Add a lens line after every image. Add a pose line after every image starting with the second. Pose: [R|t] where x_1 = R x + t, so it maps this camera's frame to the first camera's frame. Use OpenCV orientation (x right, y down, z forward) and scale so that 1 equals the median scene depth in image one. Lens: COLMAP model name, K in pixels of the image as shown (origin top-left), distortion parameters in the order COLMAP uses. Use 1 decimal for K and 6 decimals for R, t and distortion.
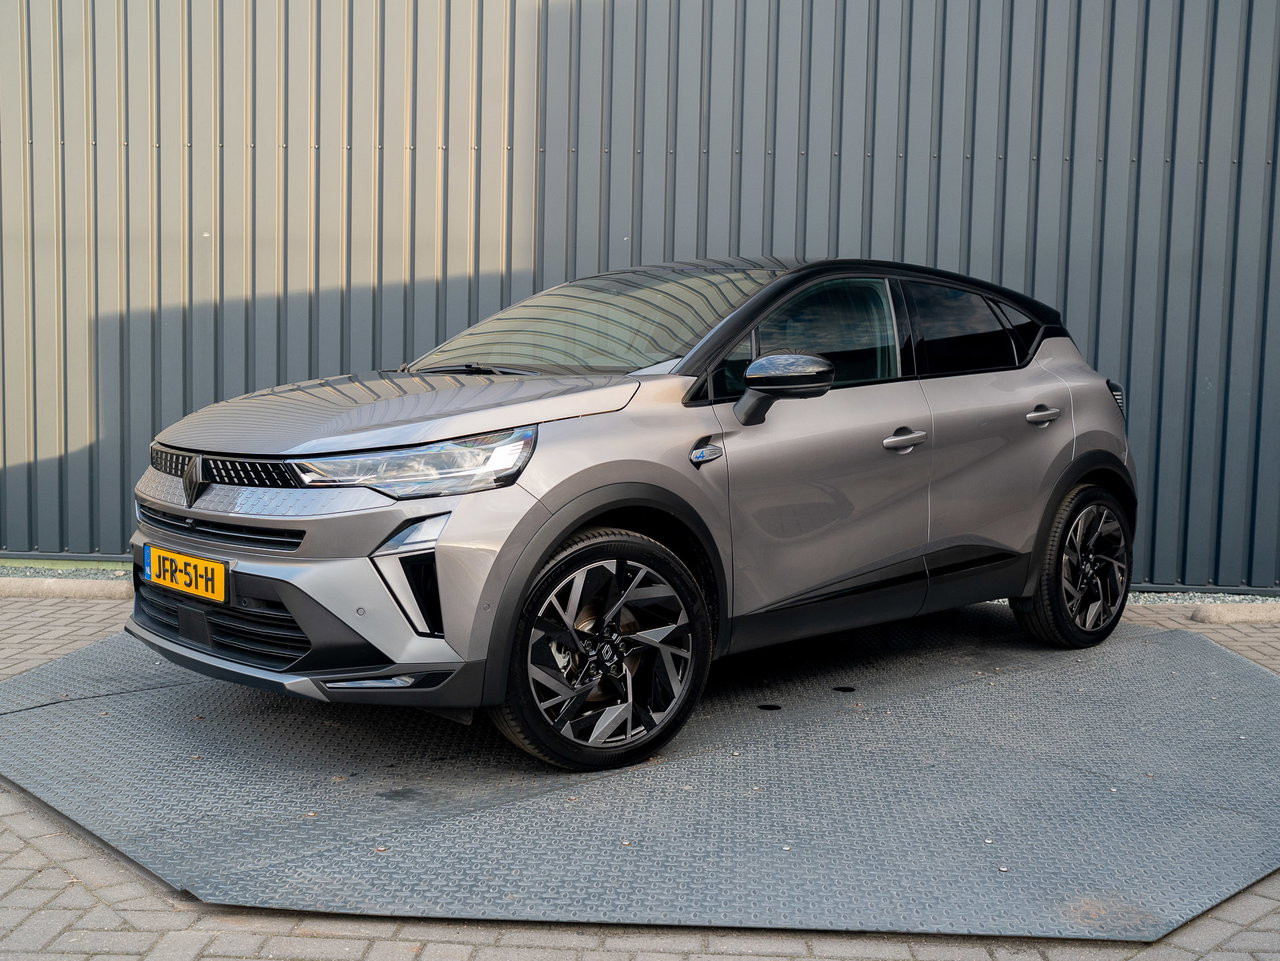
lens RADIAL K [[1370.1, 0, 640.0], [0, 1370.1, 480.5], [0, 0, 1]] dist [0.001011, 0.054338]
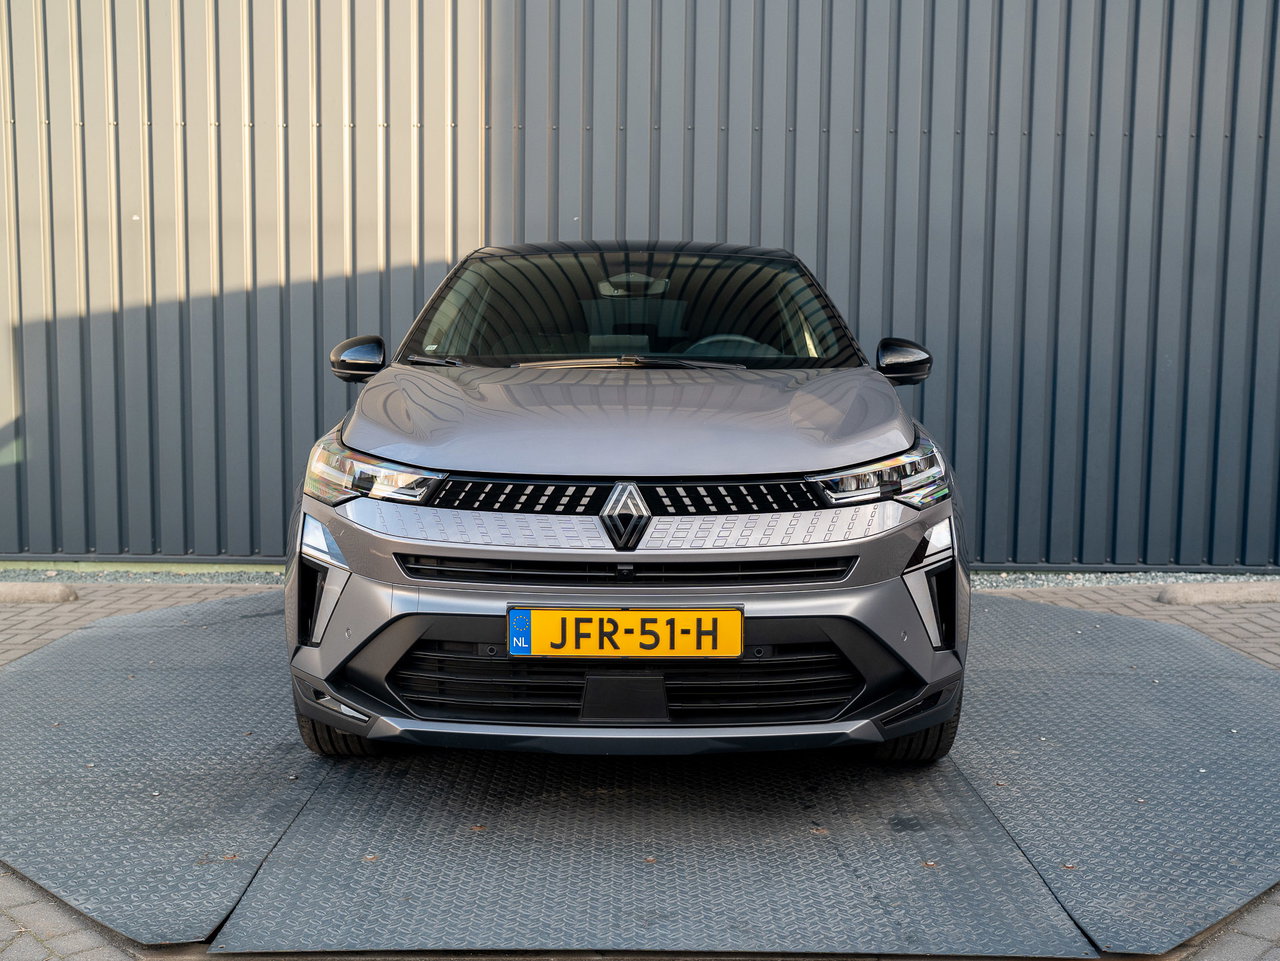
lens RADIAL K [[1347.0, 0, 640.0], [0, 1347.0, 480.5], [0, 0, 1]] dist [0.005365, 0.044178]
pose [[0.689220, -0.081812, 0.719919, -0.882080], [0.064979, 0.996580, 0.051043, -0.059517], [-0.721633, 0.011600, 0.692179, 0.460125]]
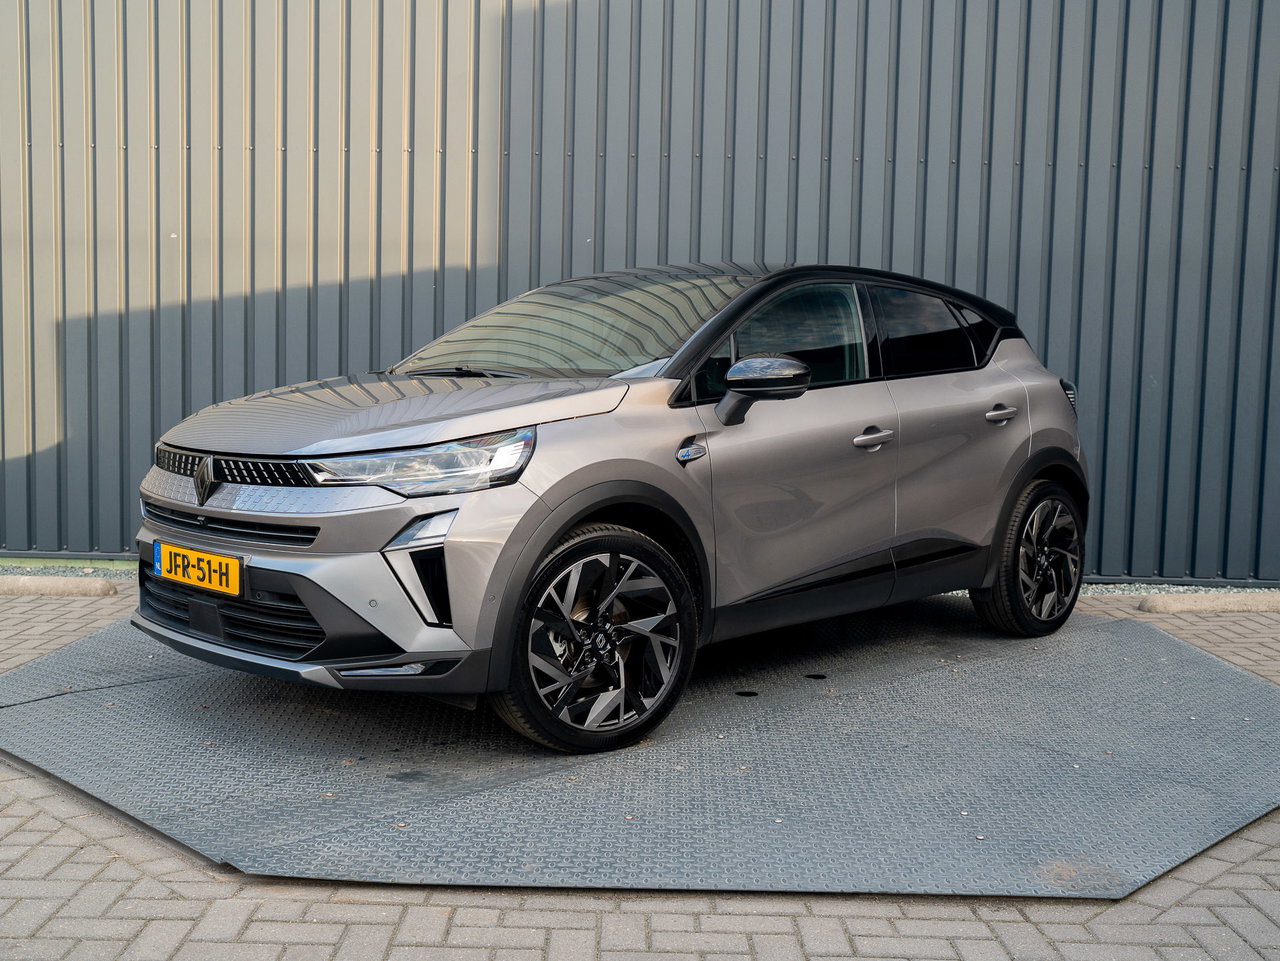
lens RADIAL K [[1386.9, 0, 614.1], [0, 1386.9, 481.8], [0, 0, 1]] dist [0.007831, 0.030199]
pose [[0.999571, -0.003317, 0.029096, -0.044531], [0.003193, 0.999985, 0.004337, -0.002045], [-0.029110, -0.004242, 0.999567, -0.068923]]
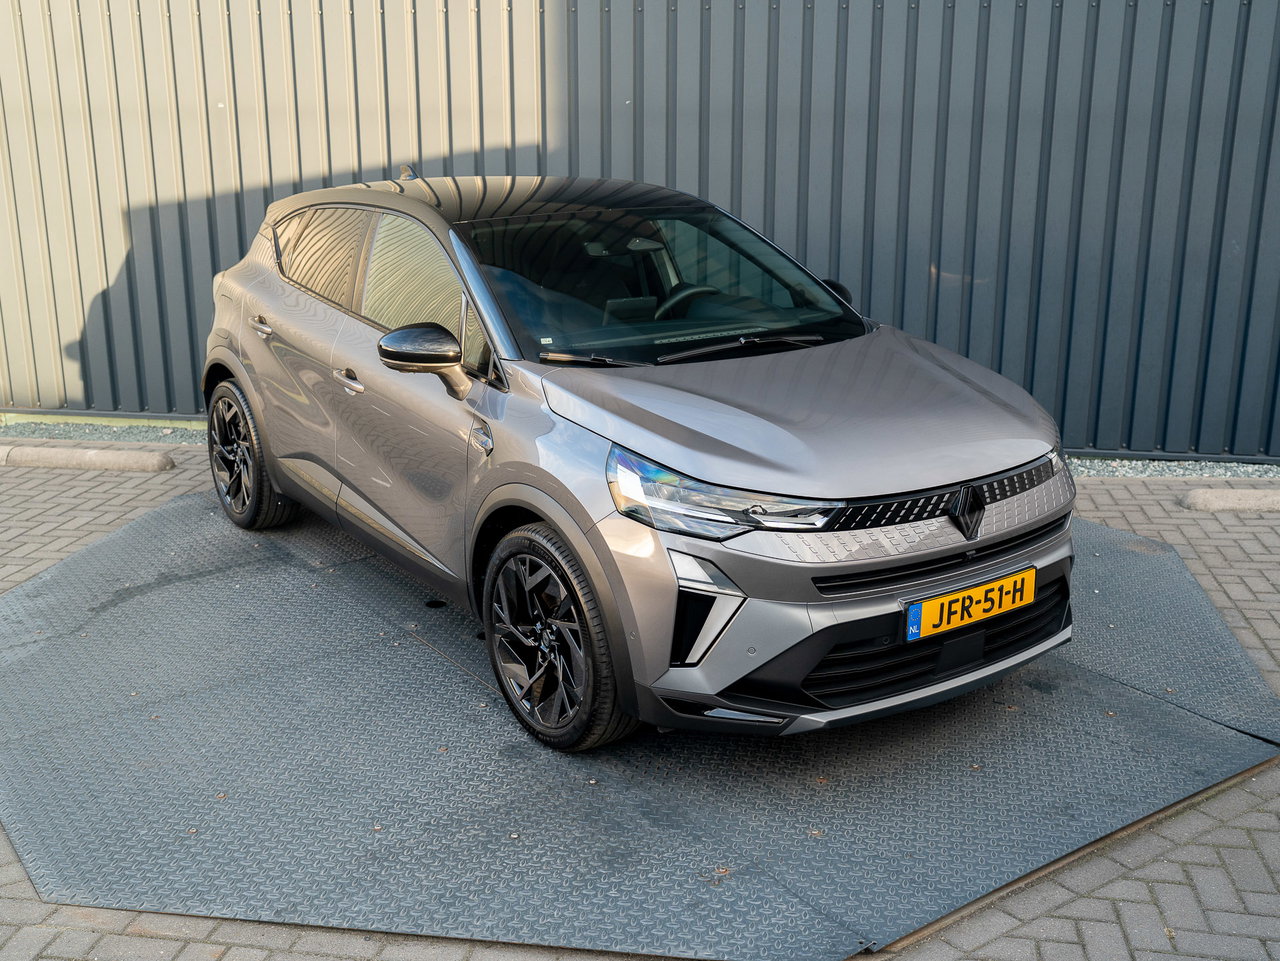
lens RADIAL K [[1370.1, 0, 640.0], [0, 1370.1, 480.5], [0, 0, 1]] dist [0.001011, 0.054338]
pose [[0.130725, -0.288420, 0.948538, -1.281566], [0.080859, 0.956663, 0.279747, -0.314765], [-0.988116, 0.040128, 0.148381, 1.093165]]
